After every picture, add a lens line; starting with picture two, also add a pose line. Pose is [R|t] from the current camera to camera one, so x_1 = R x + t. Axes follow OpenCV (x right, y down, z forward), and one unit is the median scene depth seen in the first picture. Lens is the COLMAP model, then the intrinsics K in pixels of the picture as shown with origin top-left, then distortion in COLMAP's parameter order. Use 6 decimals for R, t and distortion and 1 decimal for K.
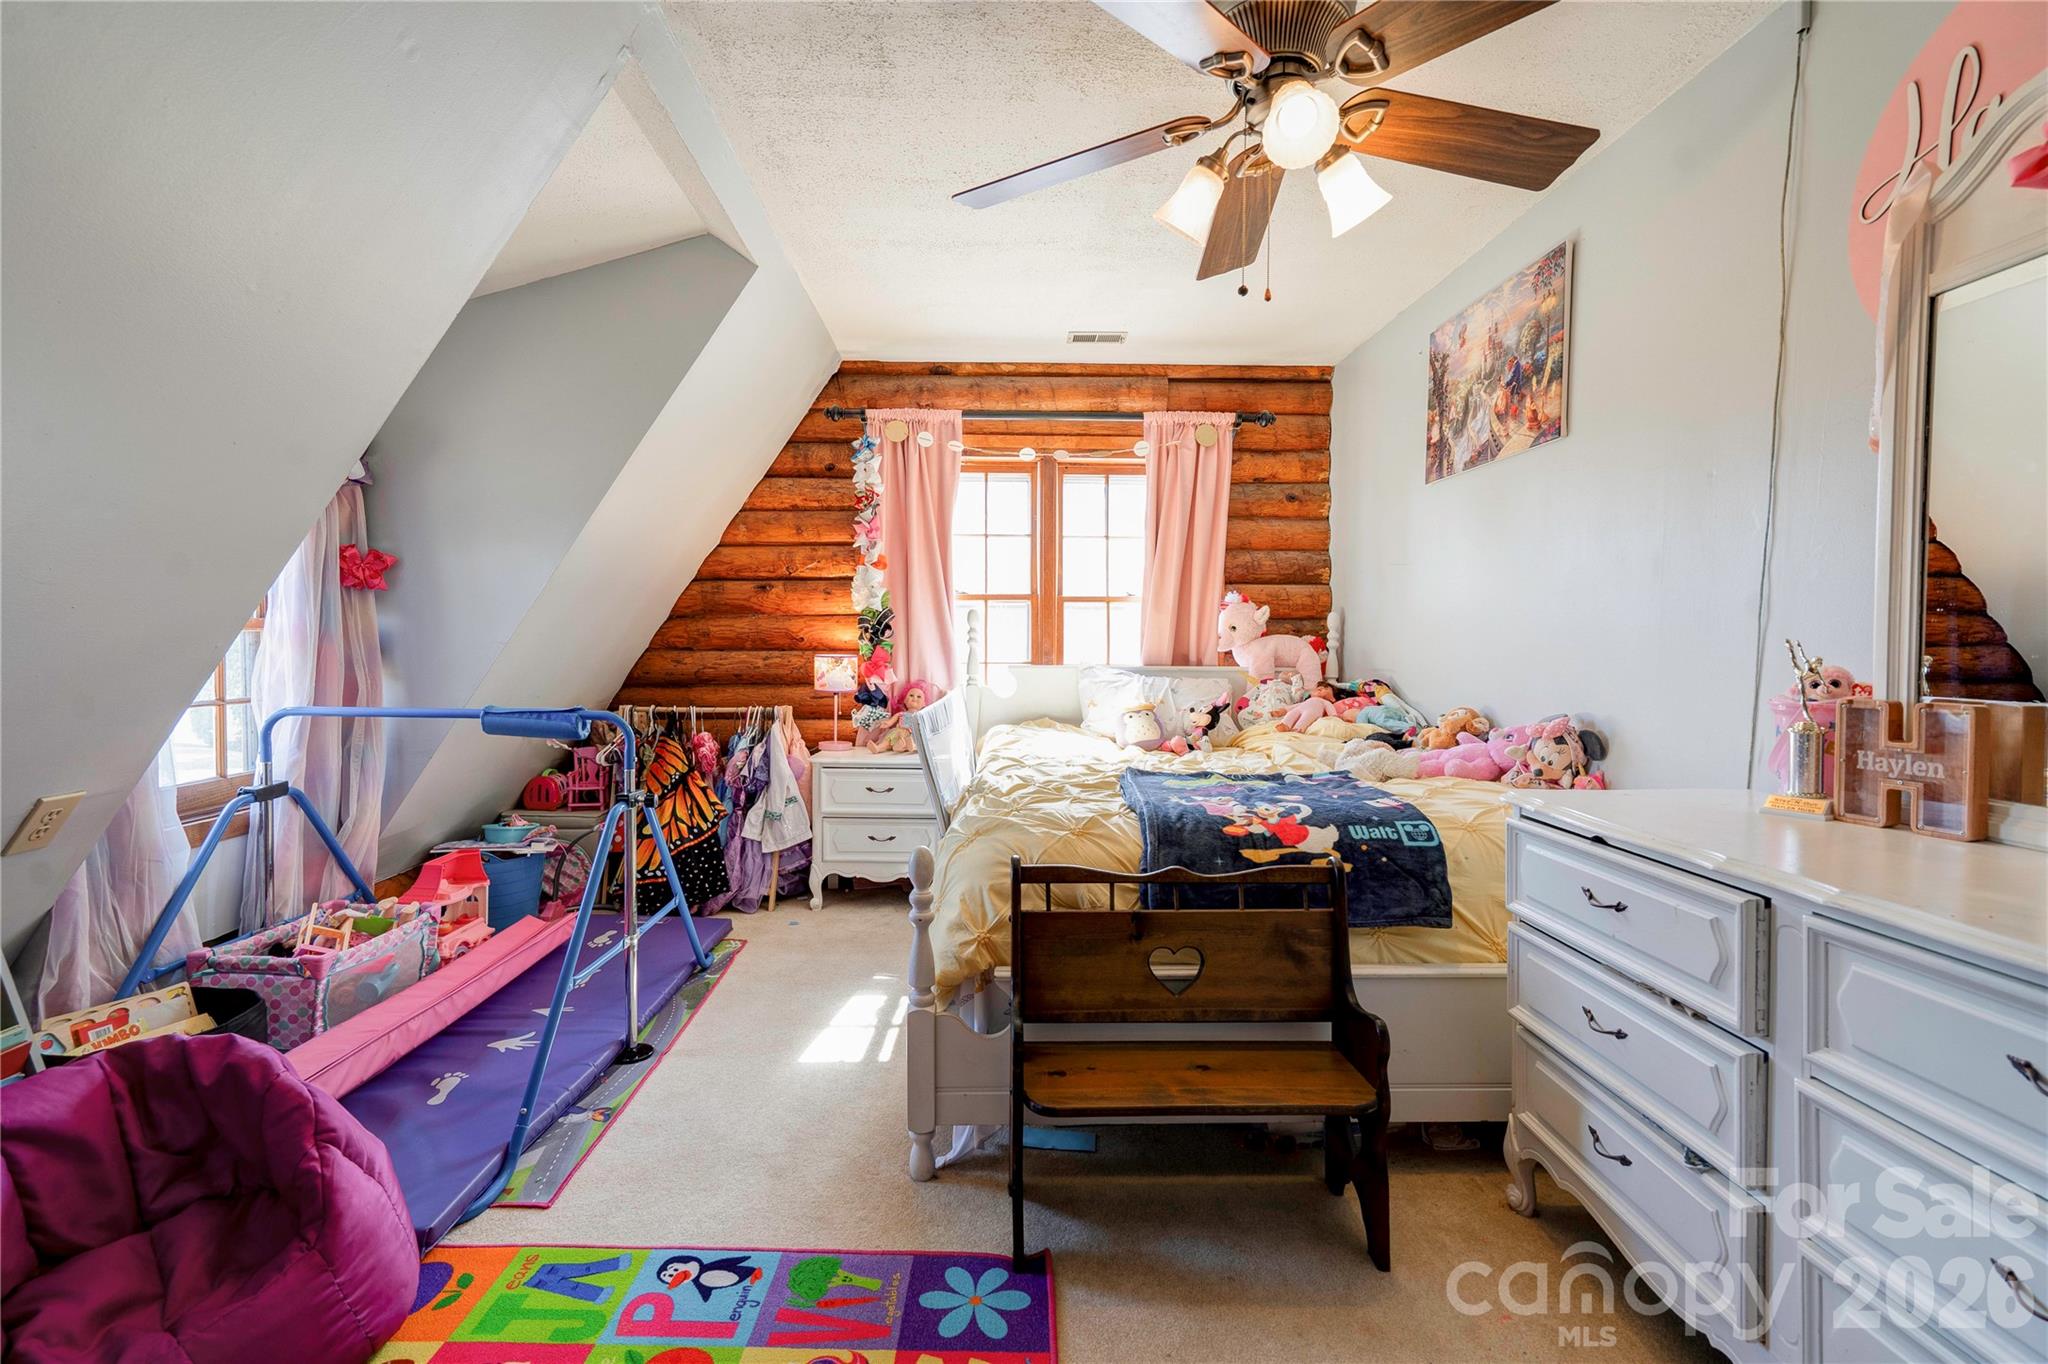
lens RADIAL K [[935.4, 0, 1019.2], [0, 935.4, 675.5], [0, 0, 1]] dist [0.010646, 0.001504]
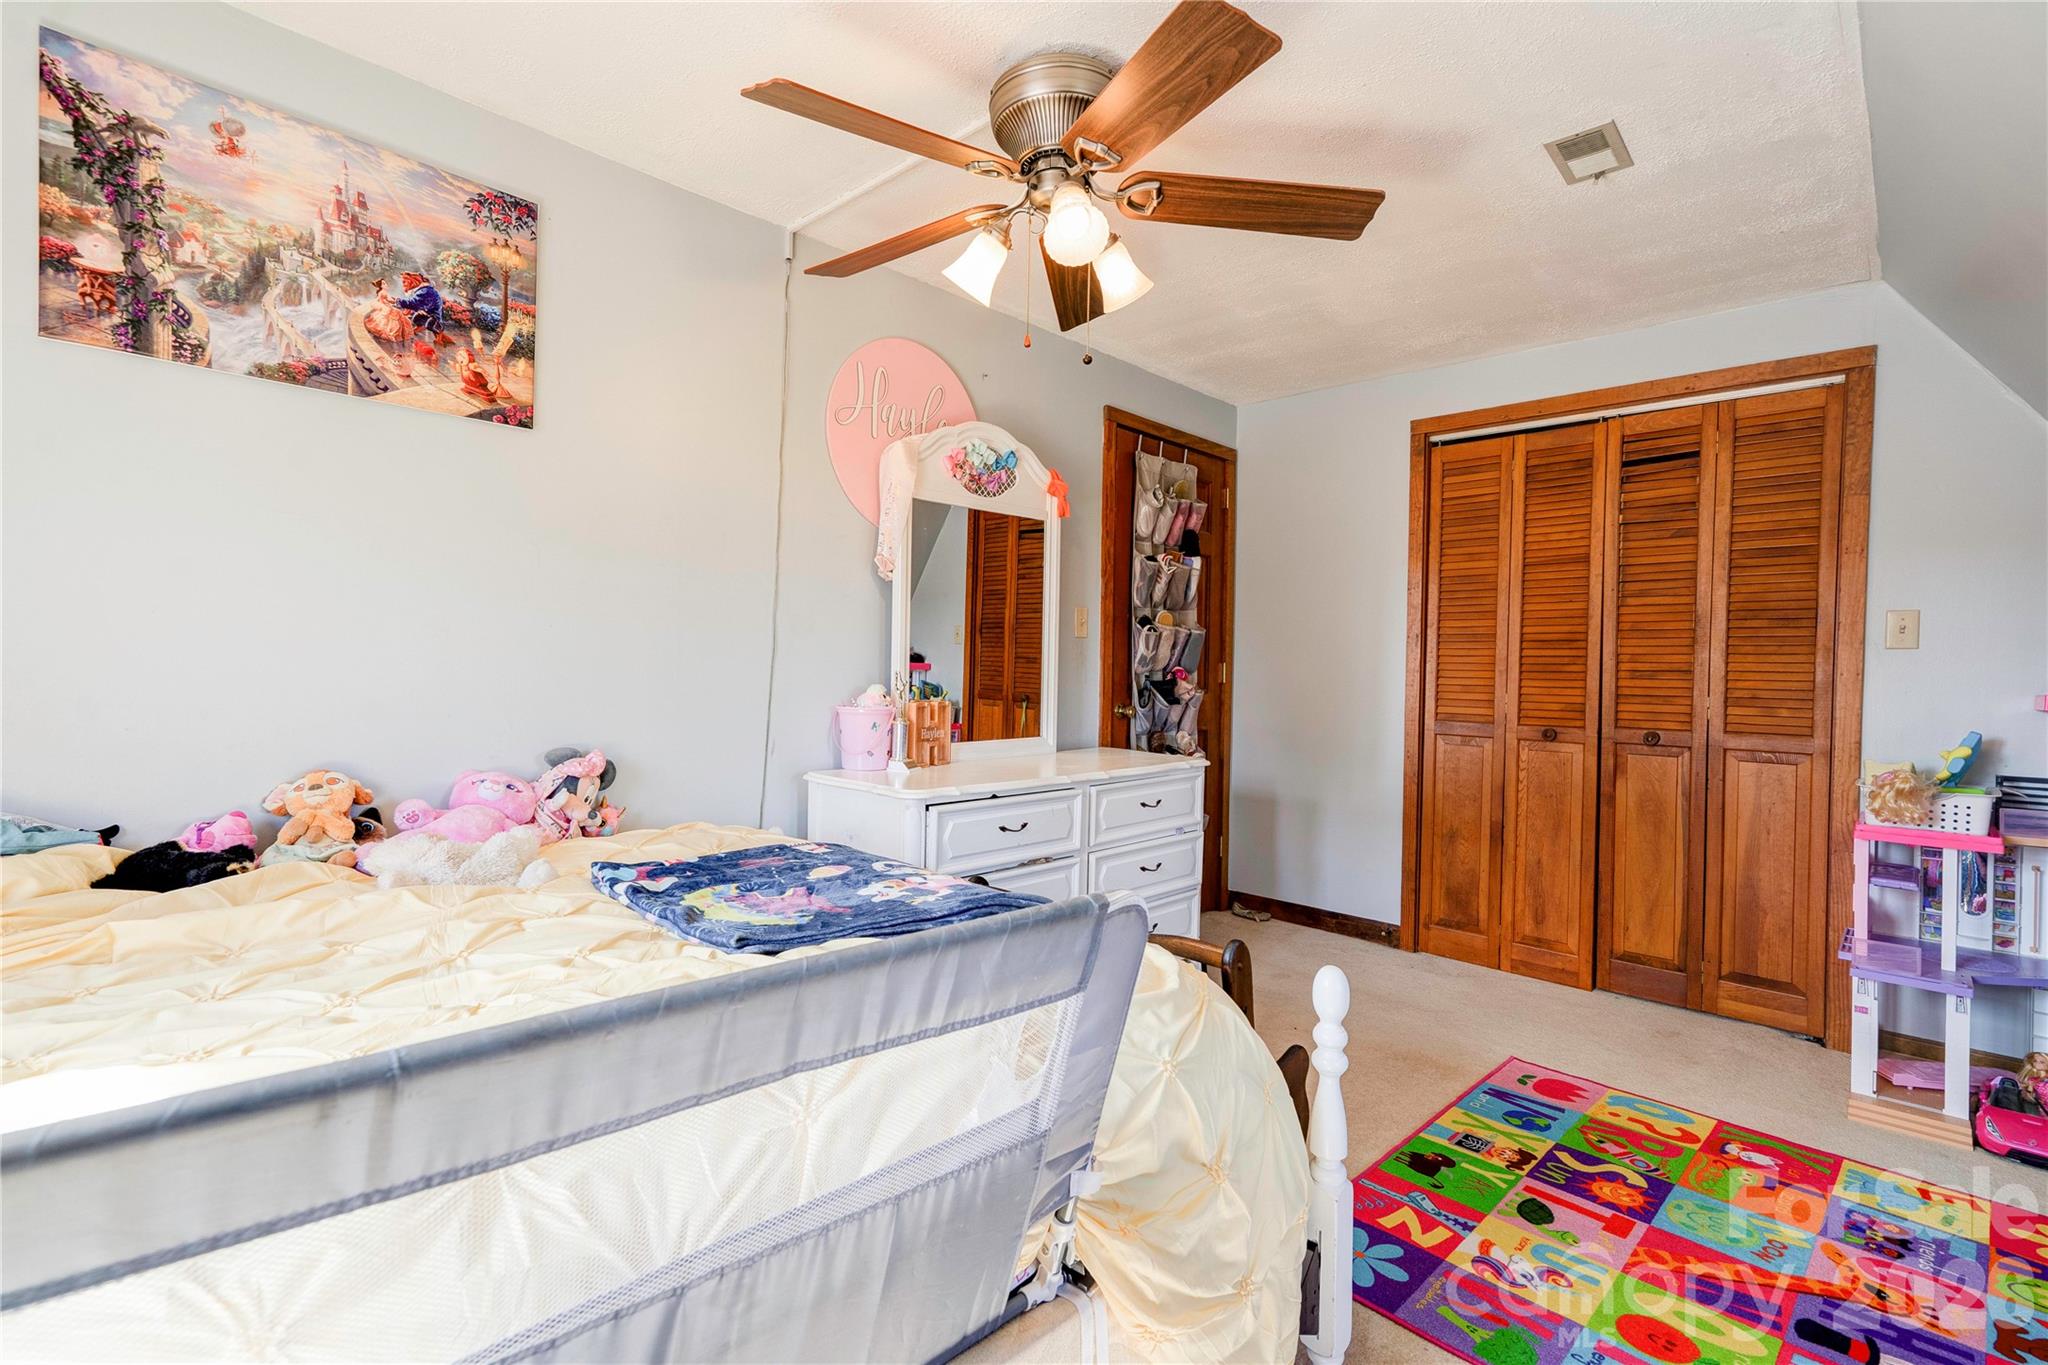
lens RADIAL K [[935.4, 0, 1016.7], [0, 935.4, 665.8], [0, 0, 1]] dist [0.010646, 0.001504]
pose [[-0.699598, -0.013921, 0.714401, -0.346895], [0.005958, 0.999662, 0.025313, -0.056116], [-0.714512, 0.021966, -0.699279, 1.279654]]
